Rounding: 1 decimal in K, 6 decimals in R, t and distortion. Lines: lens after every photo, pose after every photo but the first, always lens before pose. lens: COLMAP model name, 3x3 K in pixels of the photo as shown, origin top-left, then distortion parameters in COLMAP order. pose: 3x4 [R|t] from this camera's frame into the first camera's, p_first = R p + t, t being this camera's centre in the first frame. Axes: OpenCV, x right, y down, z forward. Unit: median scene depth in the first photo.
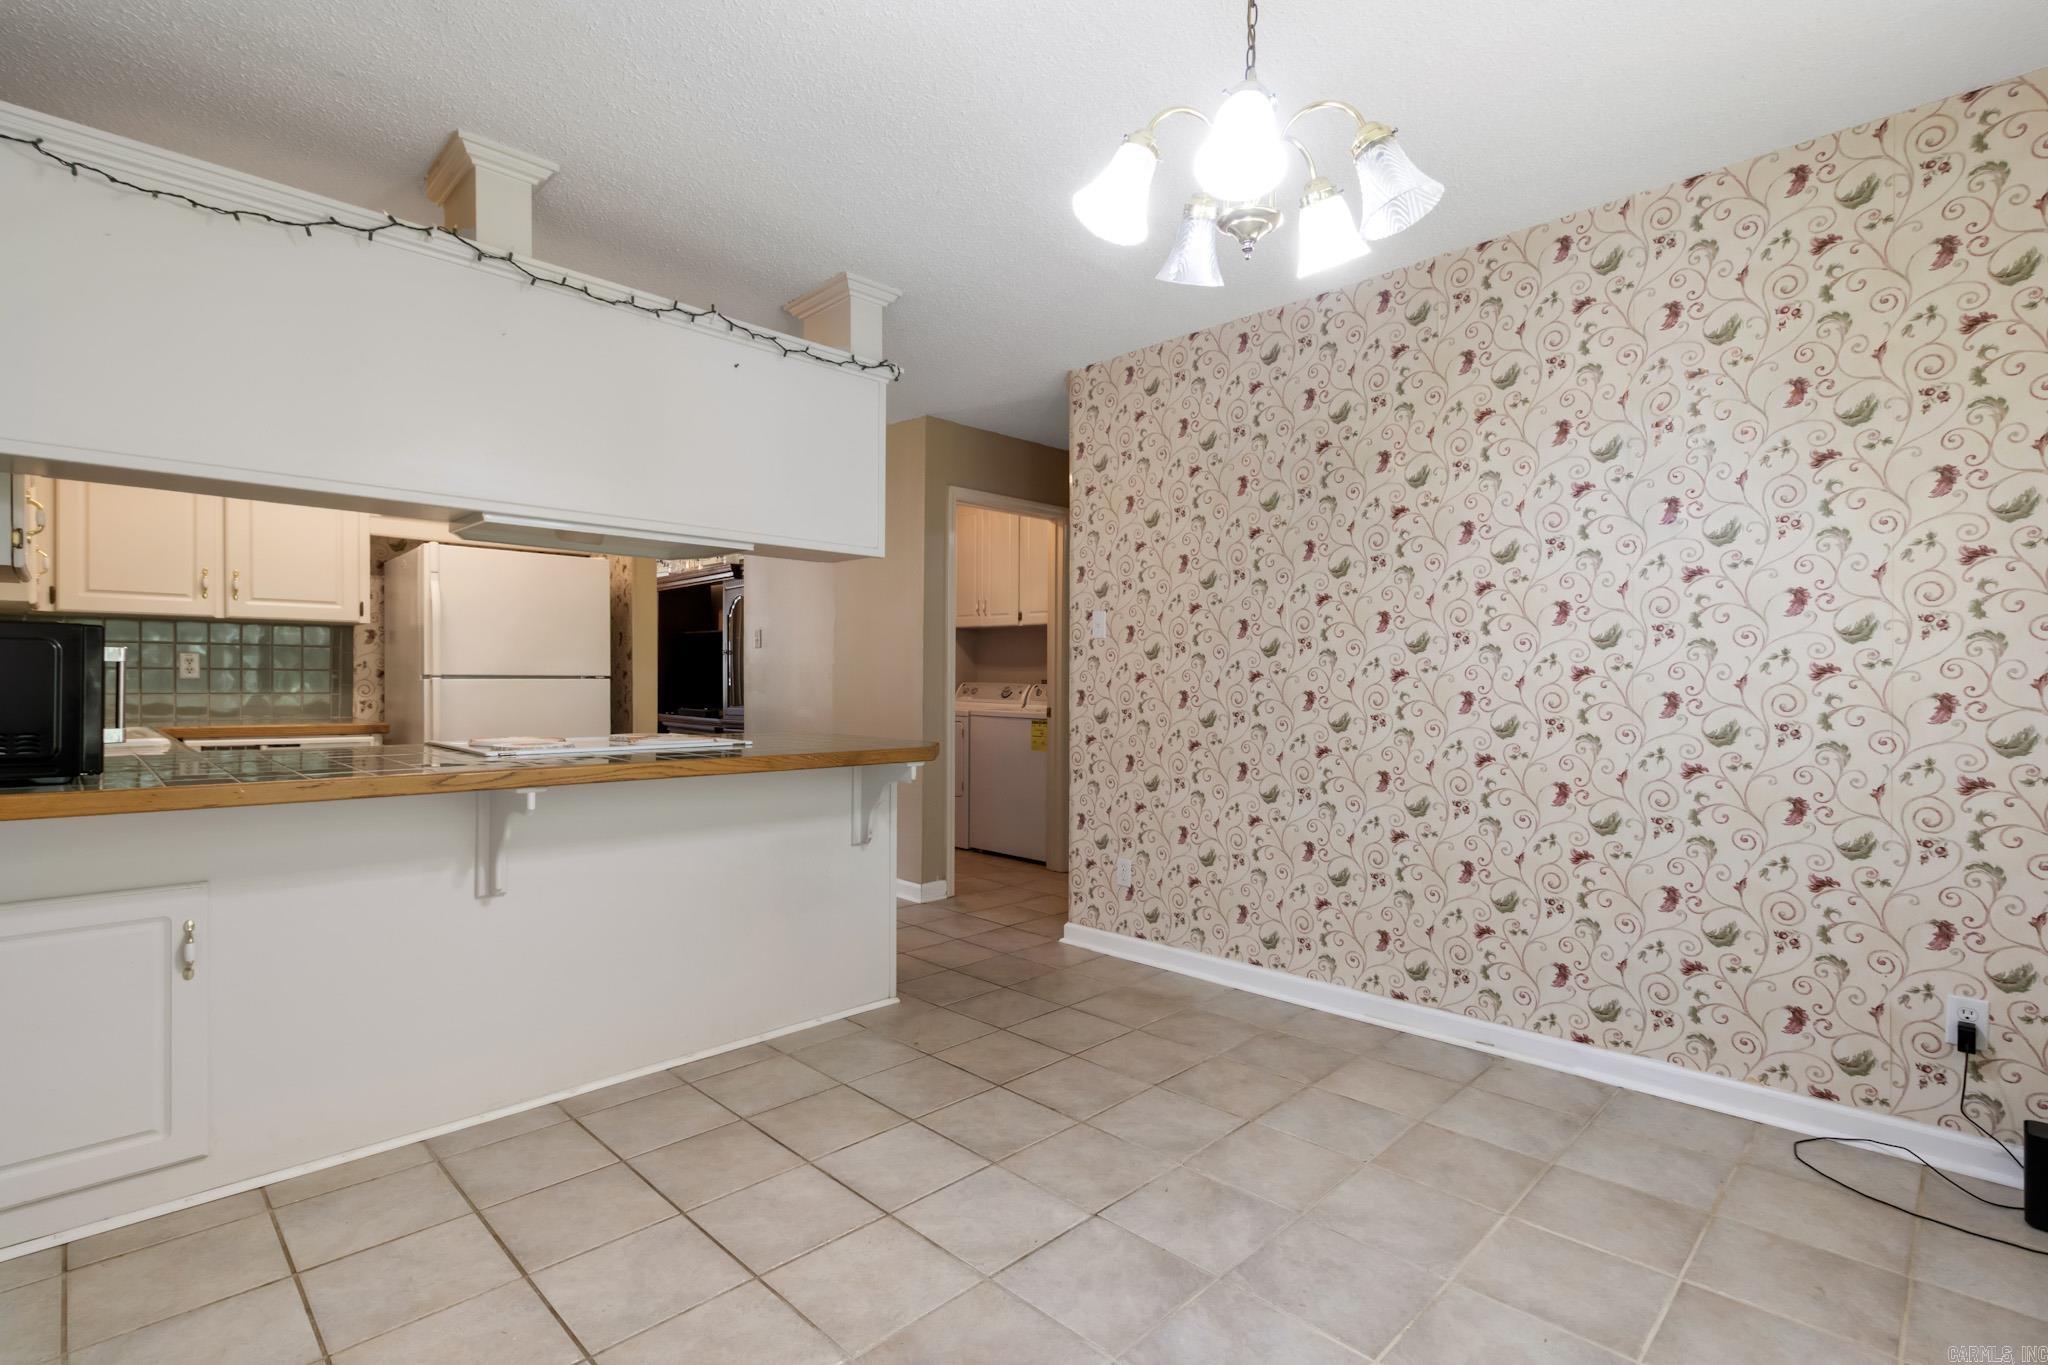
lens RADIAL K [[951.2, 0, 1020.5], [0, 951.2, 661.1], [0, 0, 1]] dist [-0.000716, -0.001845]
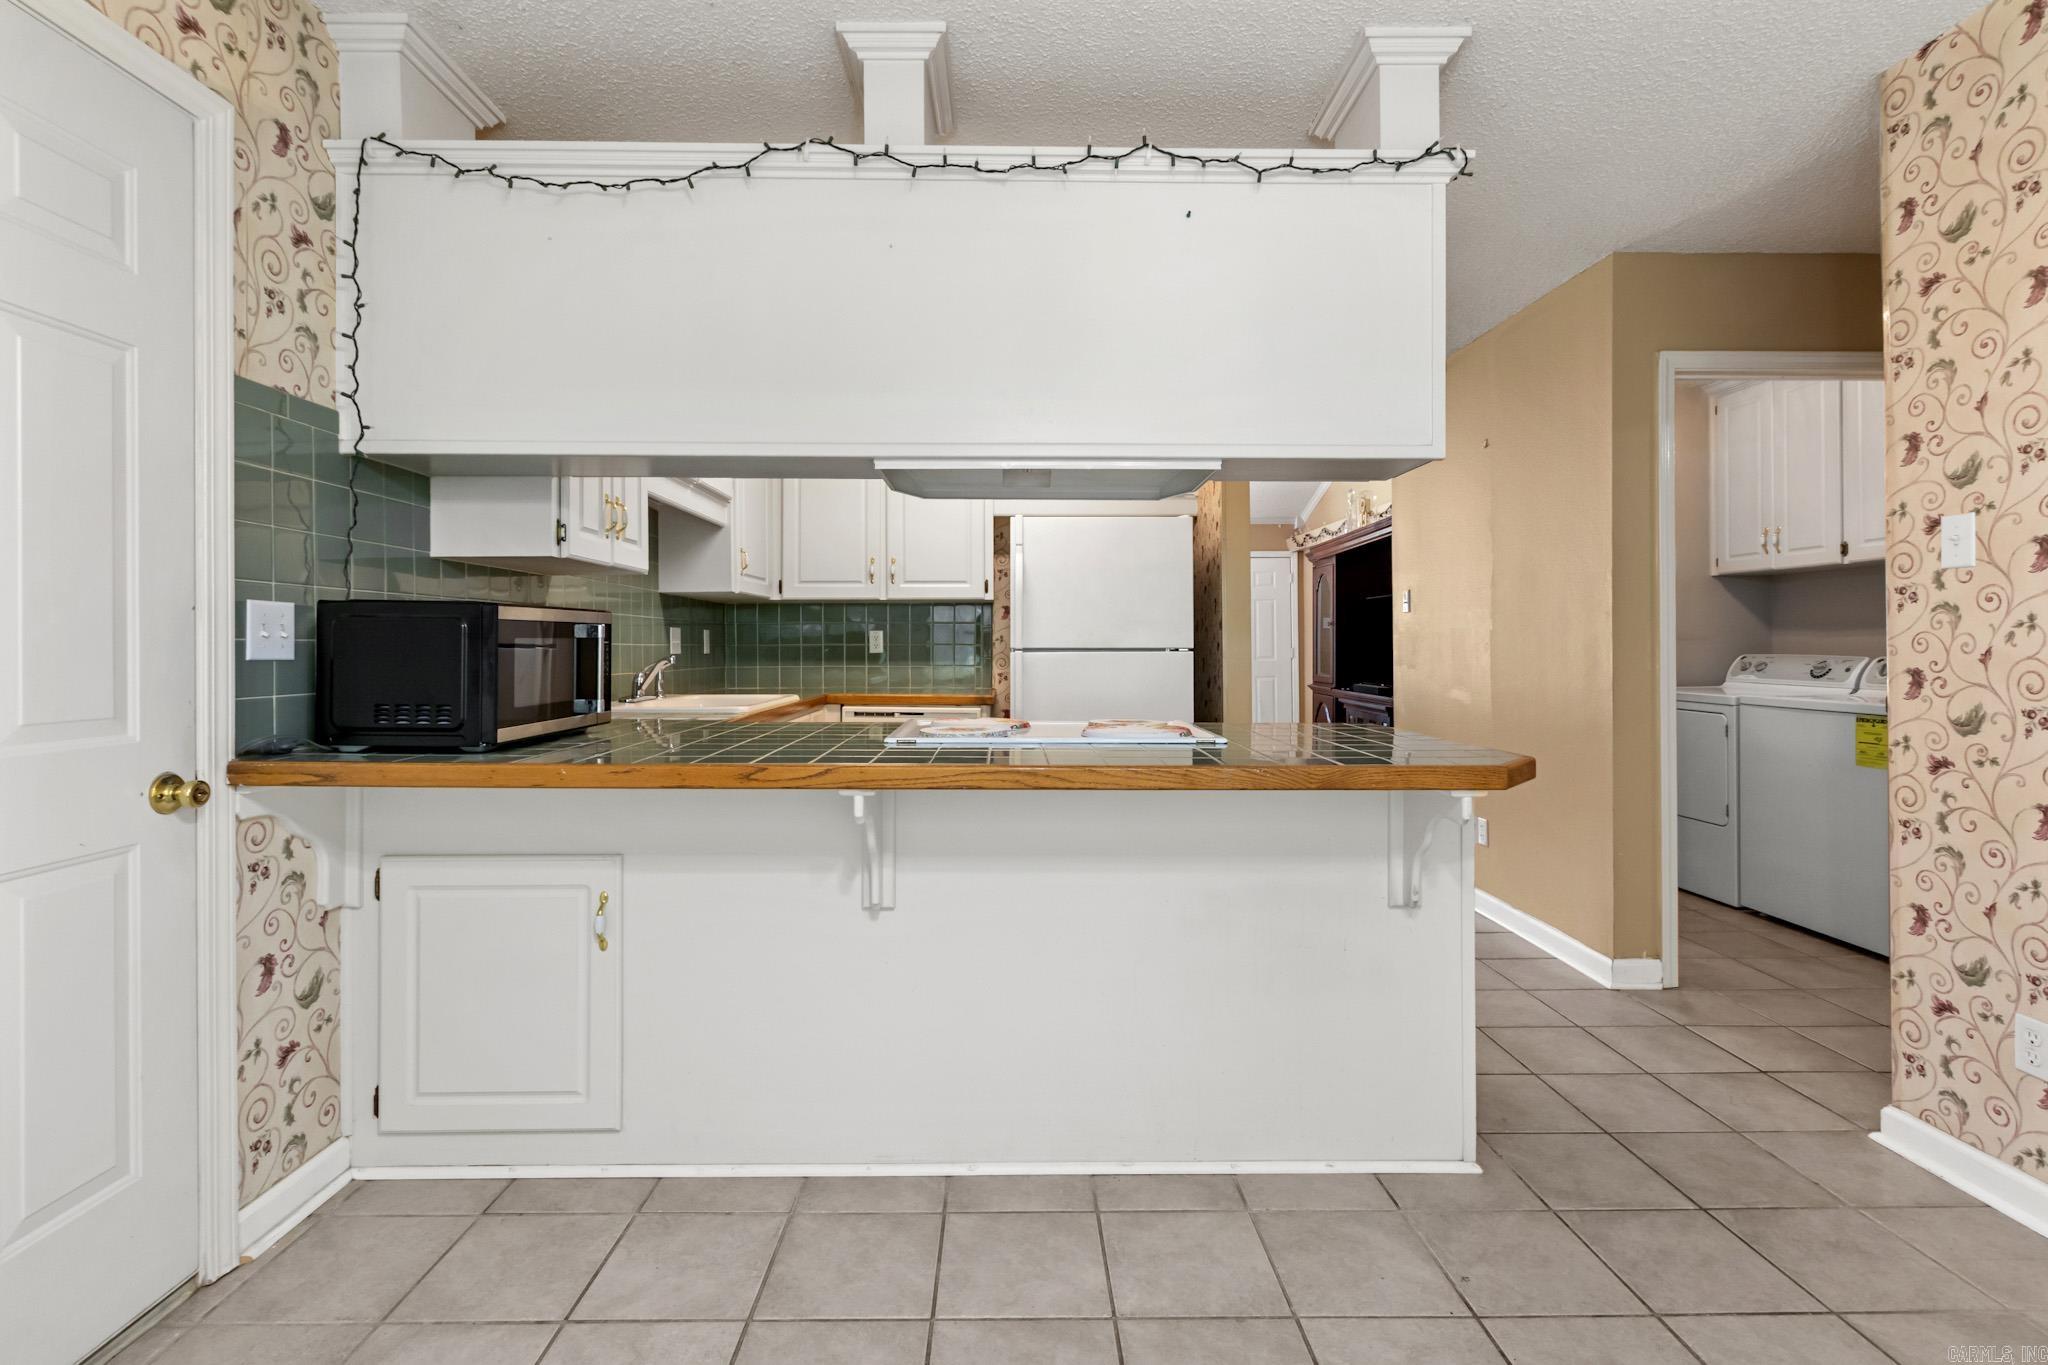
lens RADIAL K [[937.2, 0, 1039.1], [0, 937.2, 636.7], [0, 0, 1]] dist [0.000839, 0.000281]
pose [[0.717893, -0.015813, -0.695974, 0.078705], [0.018093, 0.999828, -0.004054, 0.006257], [0.695918, -0.009682, 0.718056, 0.300211]]
